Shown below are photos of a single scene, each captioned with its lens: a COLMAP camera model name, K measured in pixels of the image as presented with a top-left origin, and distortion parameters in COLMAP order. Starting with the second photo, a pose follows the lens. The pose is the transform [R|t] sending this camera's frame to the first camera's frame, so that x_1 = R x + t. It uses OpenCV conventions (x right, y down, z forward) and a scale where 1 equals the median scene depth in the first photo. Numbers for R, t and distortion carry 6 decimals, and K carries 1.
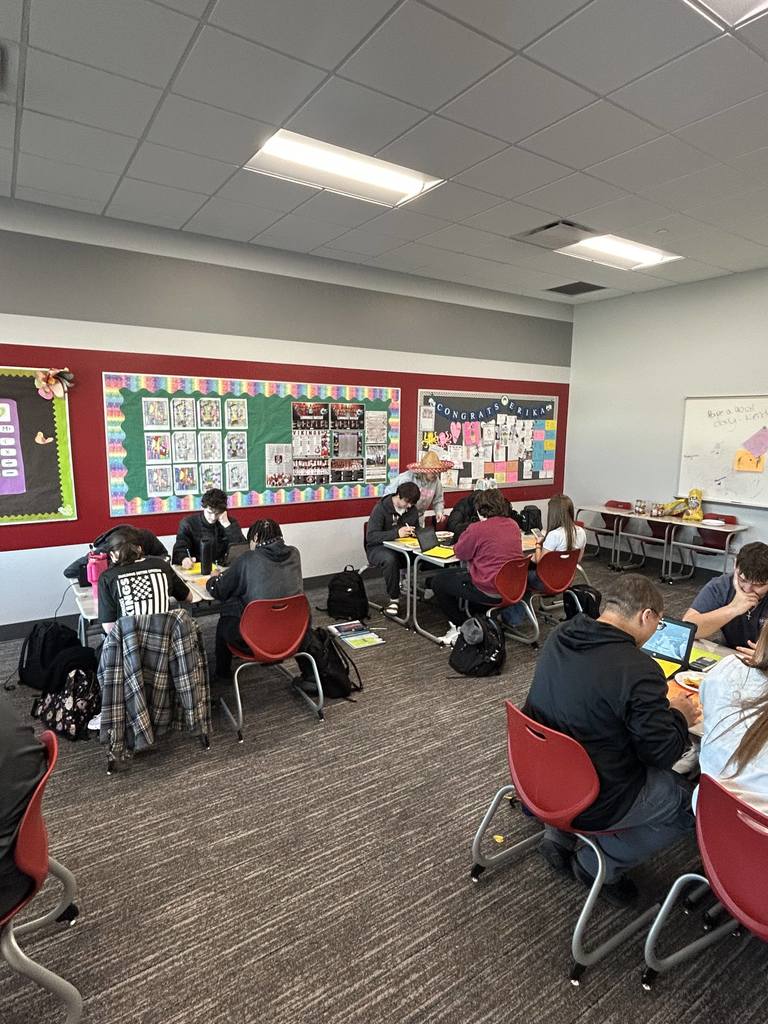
lens RADIAL K [[567.2, 0, 384.6], [0, 567.2, 514.3], [0, 0, 1]] dist [0.002261, -0.003234]
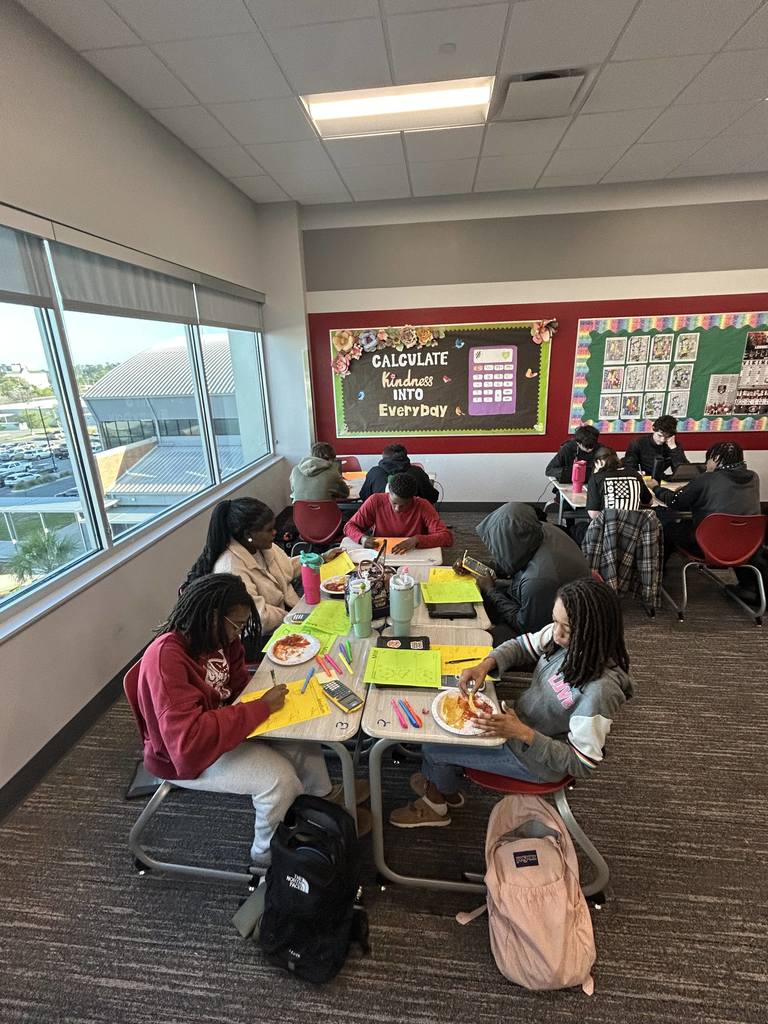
lens RADIAL K [[470.6, 0, 389.8], [0, 470.6, 510.6], [0, 0, 1]] dist [-0.002929, 0.000398]
pose [[0.764905, 0.163237, -0.623117, -0.073977], [-0.061262, 0.981408, 0.181896, 0.005188], [0.641224, -0.100960, 0.760683, -0.099449]]
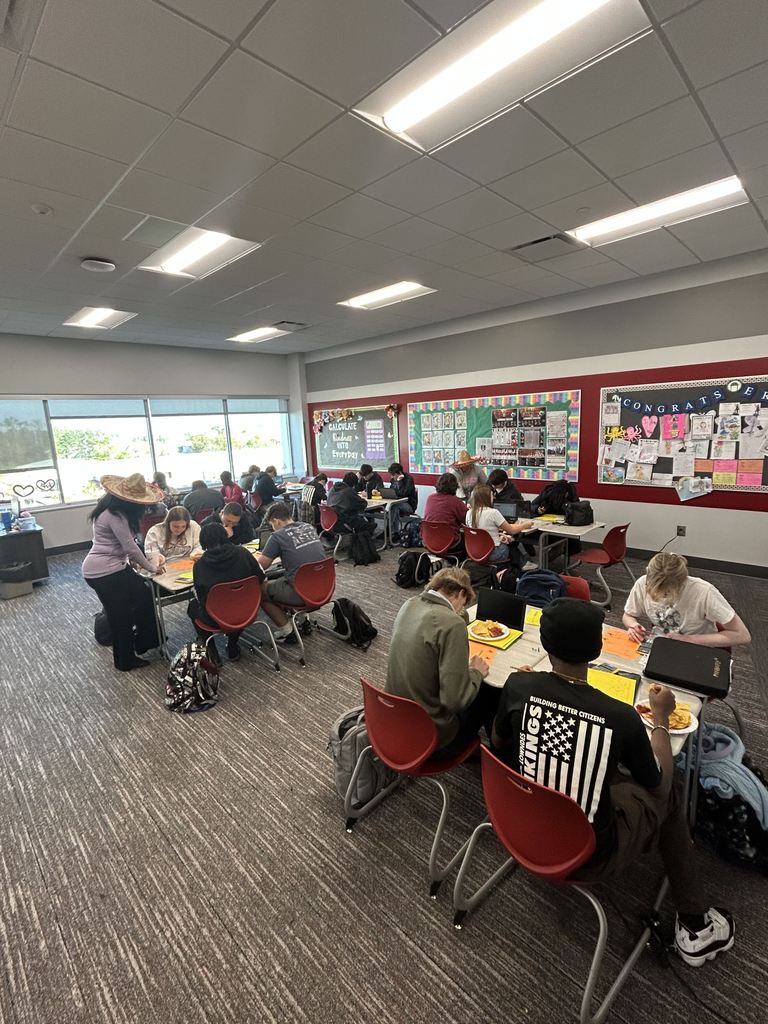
lens RADIAL K [[470.6, 0, 386.6], [0, 470.6, 507.5], [0, 0, 1]] dist [-0.002929, 0.000398]
pose [[0.206012, 0.154599, -0.966260, 0.994946], [-0.109506, 0.984881, 0.134231, -0.077011], [0.972403, 0.078158, 0.219827, 0.457301]]
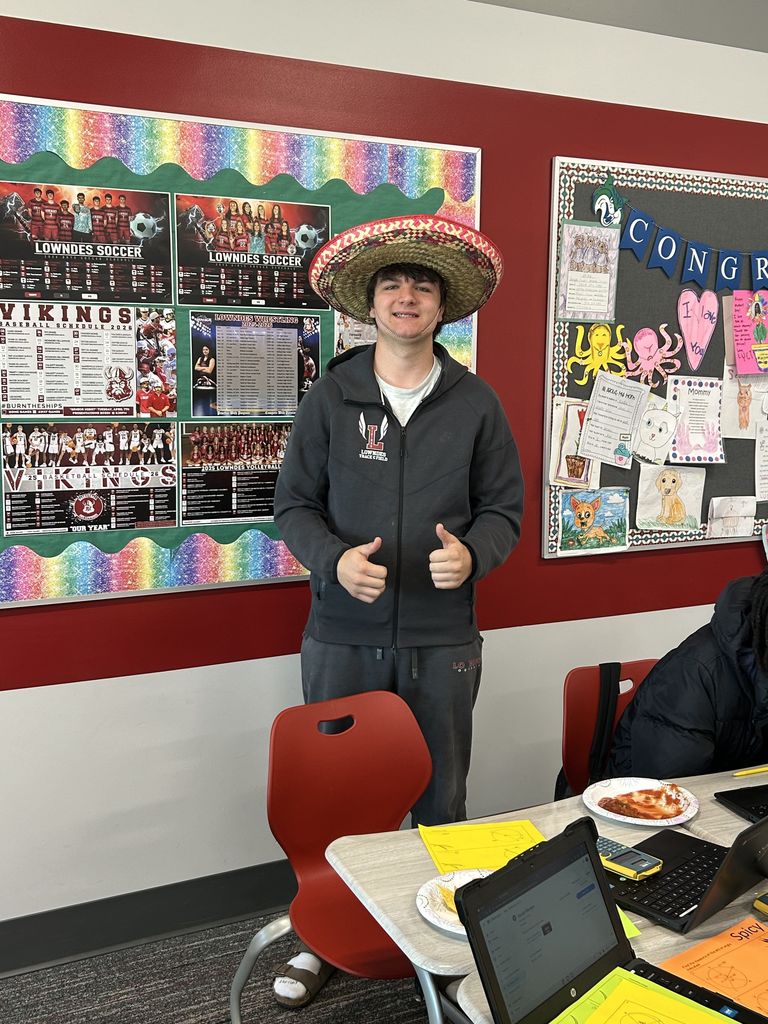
lens RADIAL K [[1064.2, 0, 388.6], [0, 1064.2, 509.3], [0, 0, 1]] dist [0.042213, 0.000000]
pose [[0.990993, 0.013521, -0.133229, 0.057697], [-0.016837, 0.999575, -0.023796, -0.052451], [0.132851, 0.025825, 0.990800, 0.568424]]
